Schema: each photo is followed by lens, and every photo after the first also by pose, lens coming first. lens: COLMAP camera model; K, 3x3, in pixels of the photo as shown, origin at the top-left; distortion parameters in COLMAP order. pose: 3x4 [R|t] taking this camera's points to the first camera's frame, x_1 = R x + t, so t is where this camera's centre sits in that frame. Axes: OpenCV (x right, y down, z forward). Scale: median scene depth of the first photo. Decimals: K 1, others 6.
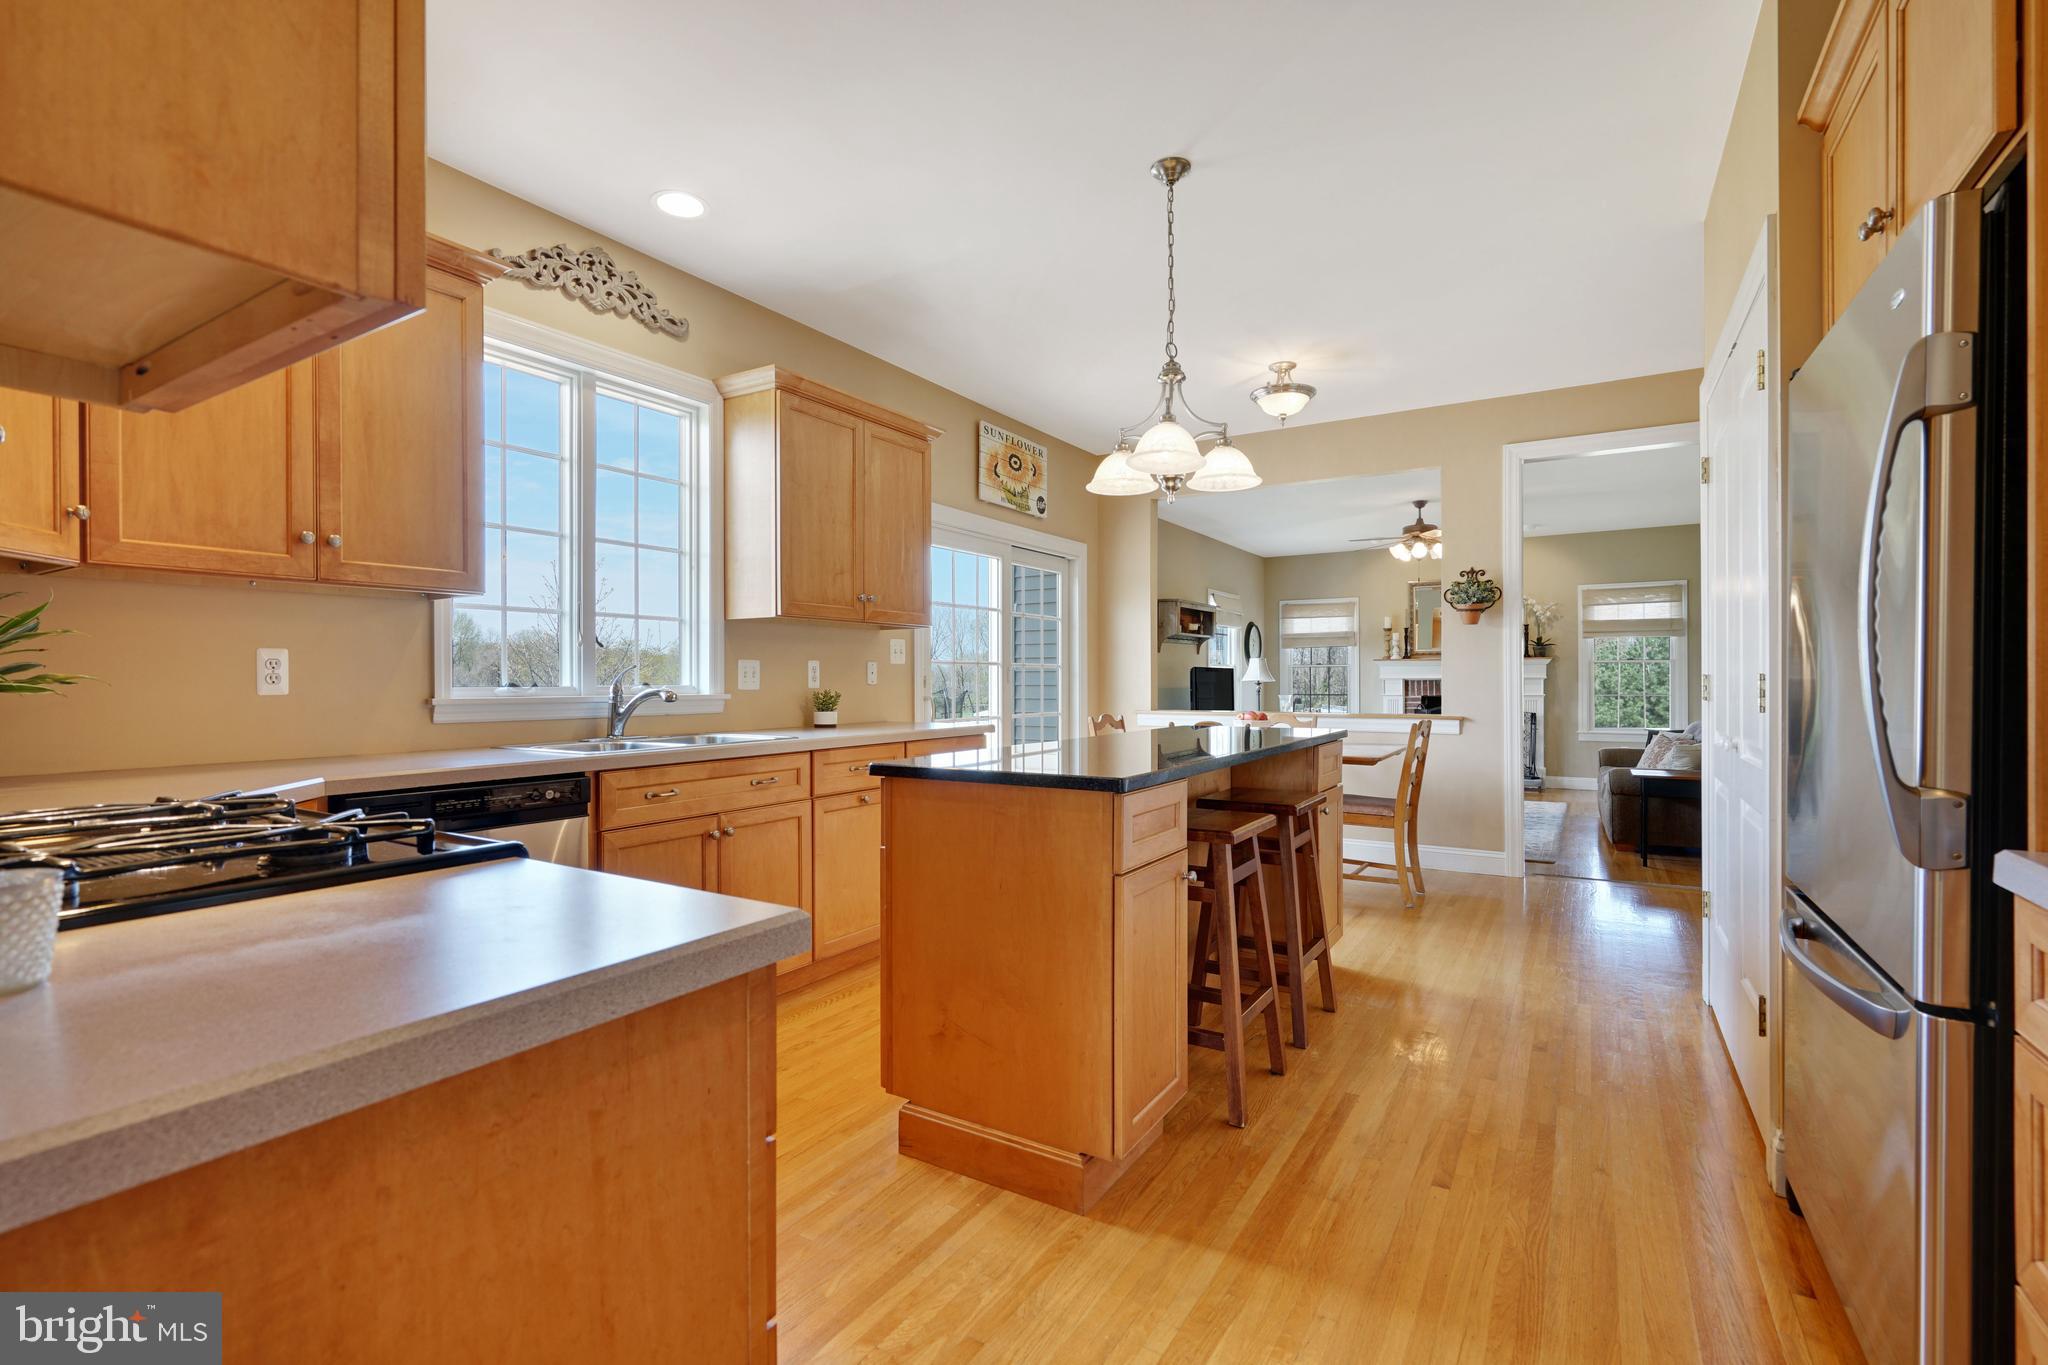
lens RADIAL K [[921.0, 0, 1019.3], [0, 921.0, 680.2], [0, 0, 1]] dist [-0.003157, 0.000144]
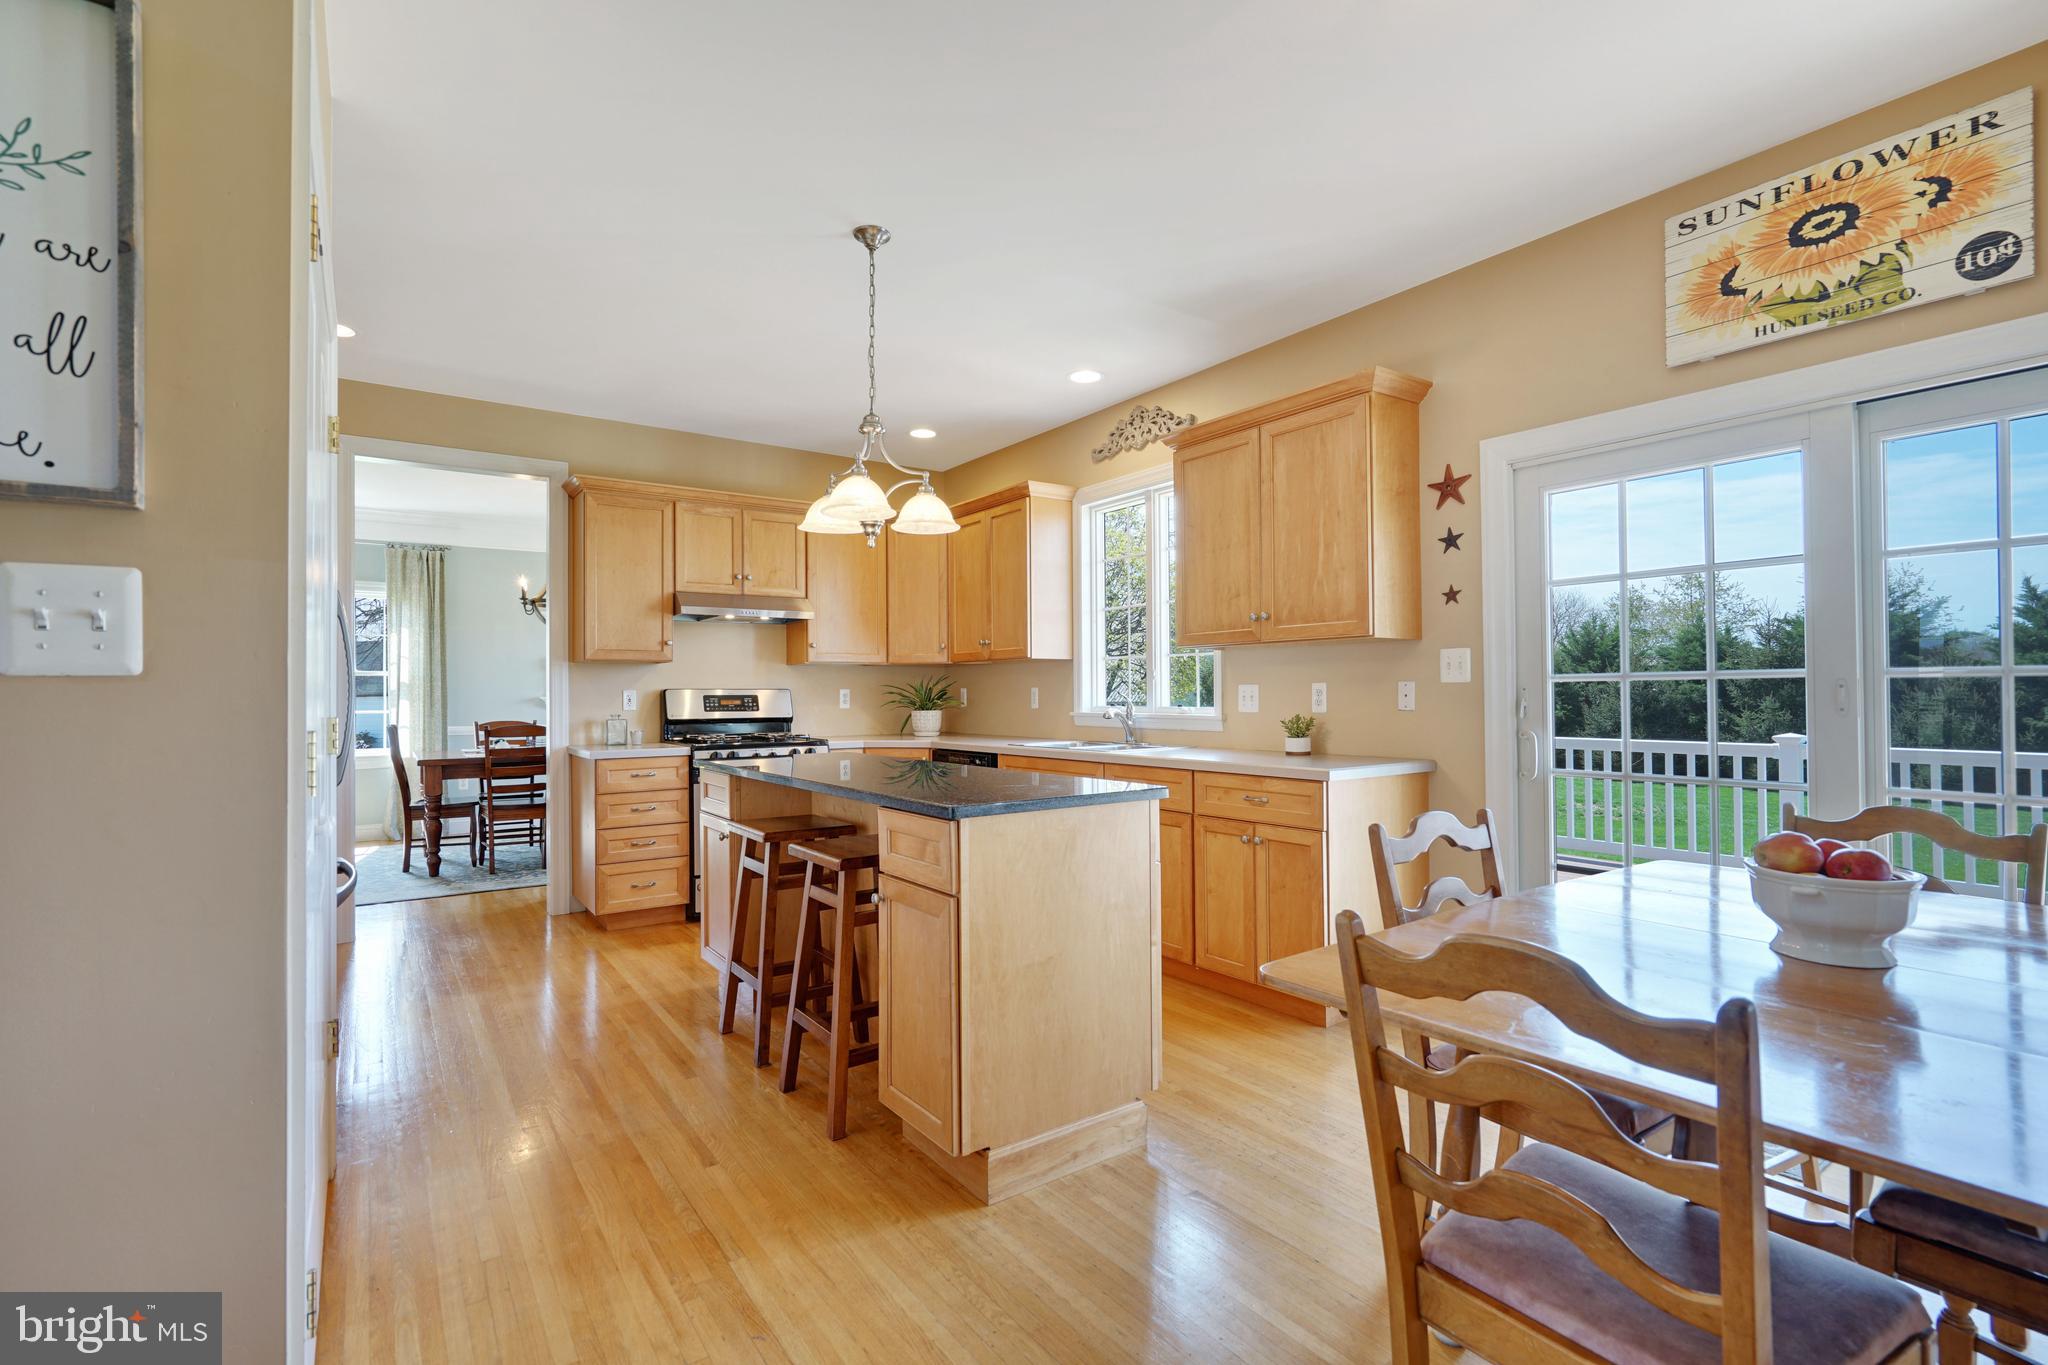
lens RADIAL K [[917.5, 0, 1019.4], [0, 917.5, 681.9], [0, 0, 1]] dist [-0.003287, 0.001052]
pose [[-0.387555, -0.005659, -0.921829, 0.533195], [0.007624, 0.999927, -0.009343, -0.011224], [0.921815, -0.010649, -0.387484, 0.773398]]
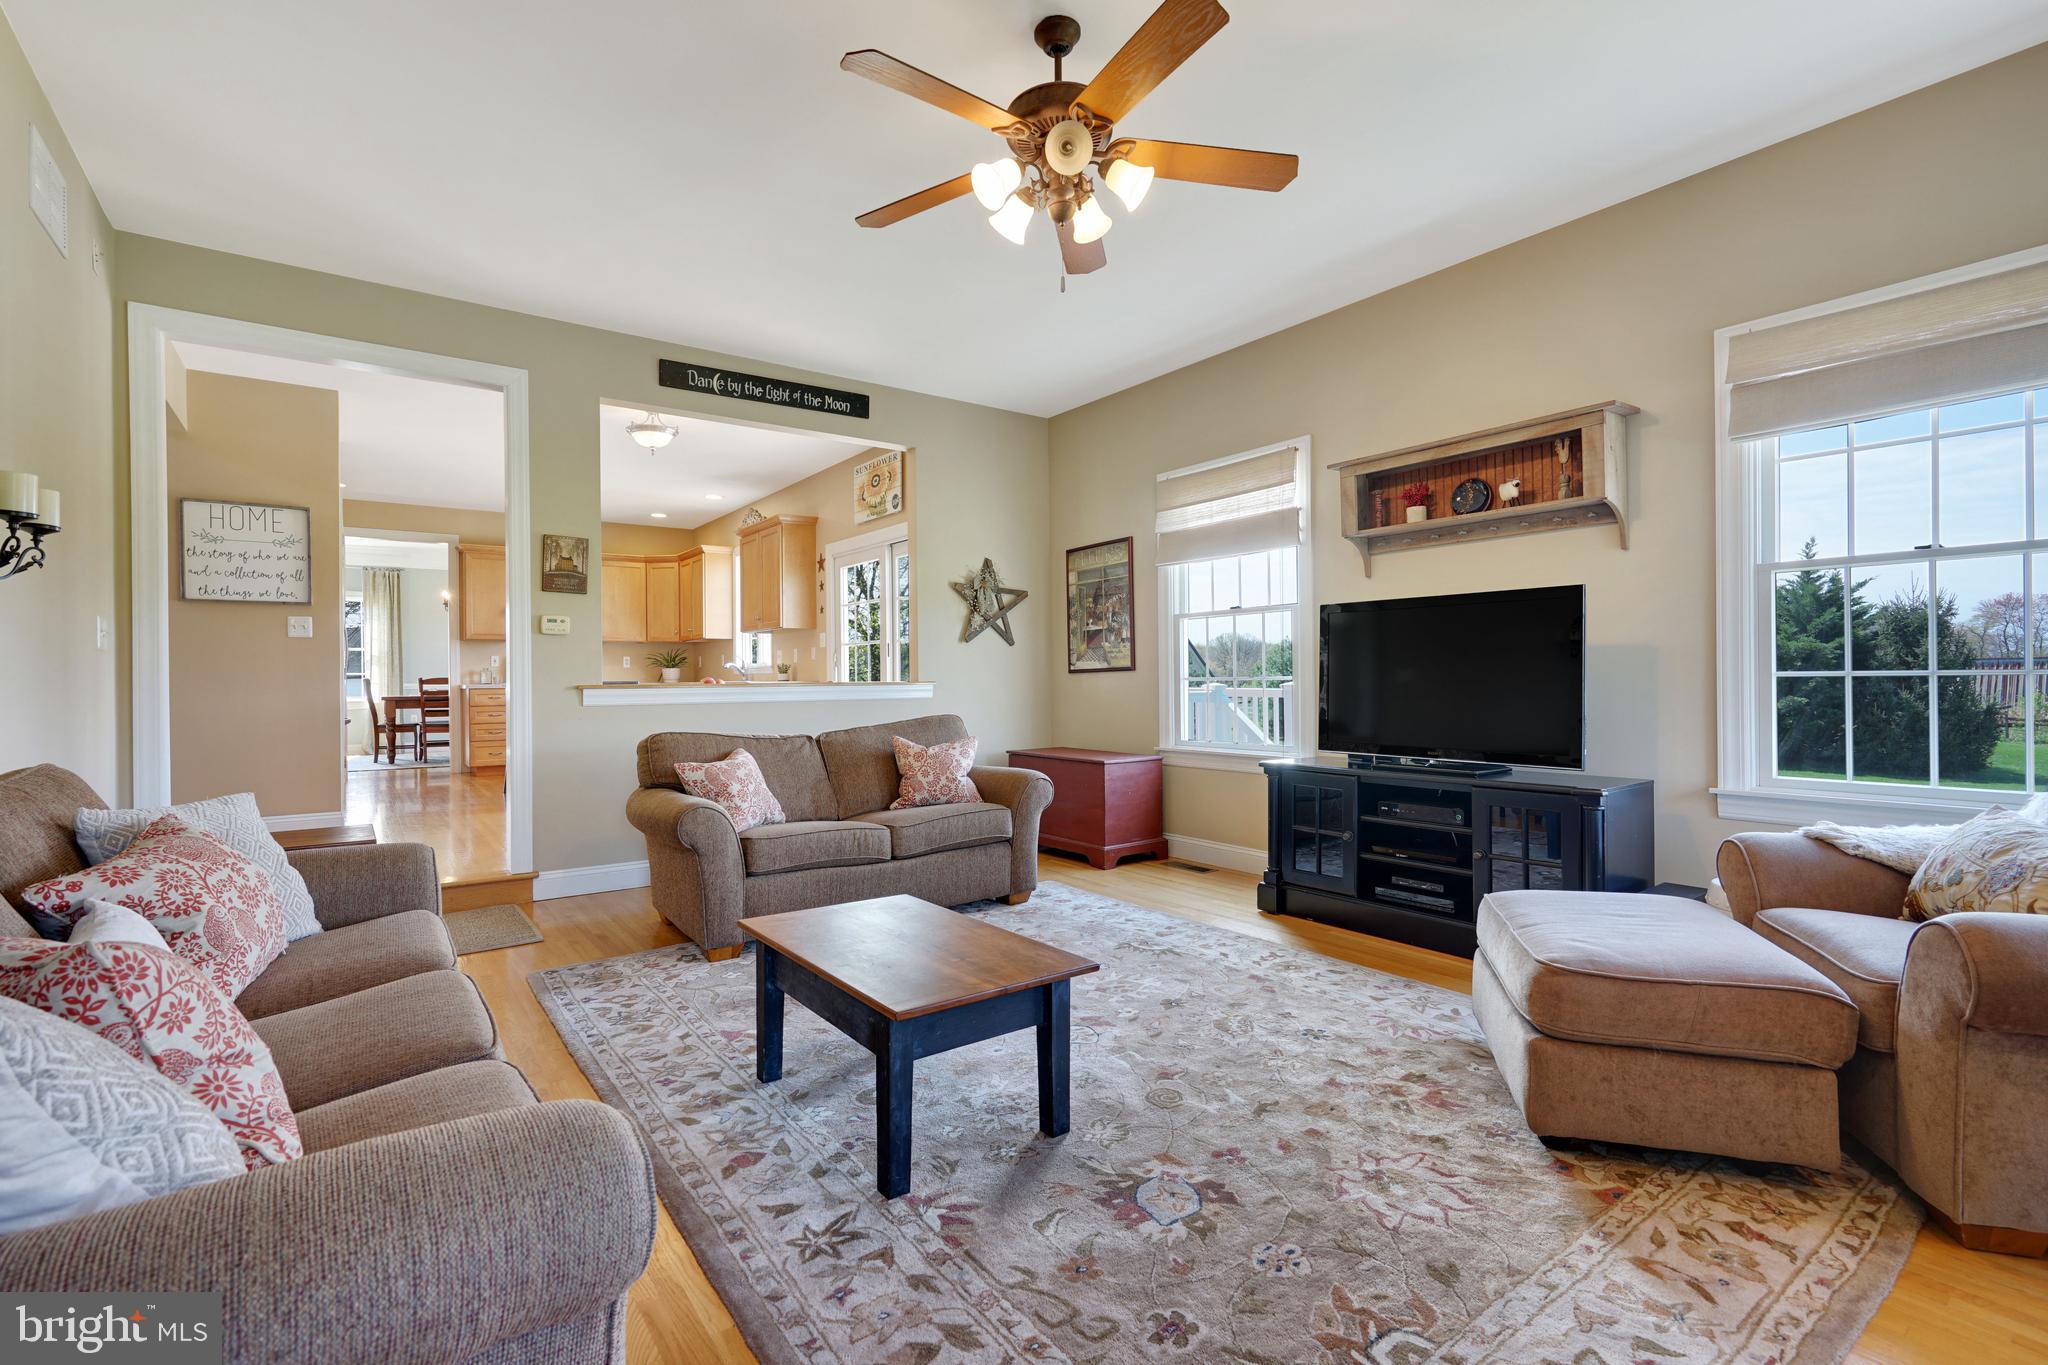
lens RADIAL K [[921.0, 0, 1019.3], [0, 921.0, 680.2], [0, 0, 1]] dist [-0.003157, 0.000144]
pose [[-0.376232, 0.006491, -0.926503, 1.041124], [0.008697, 0.999956, 0.003473, 0.032236], [0.926485, -0.006751, -0.376272, 1.580506]]
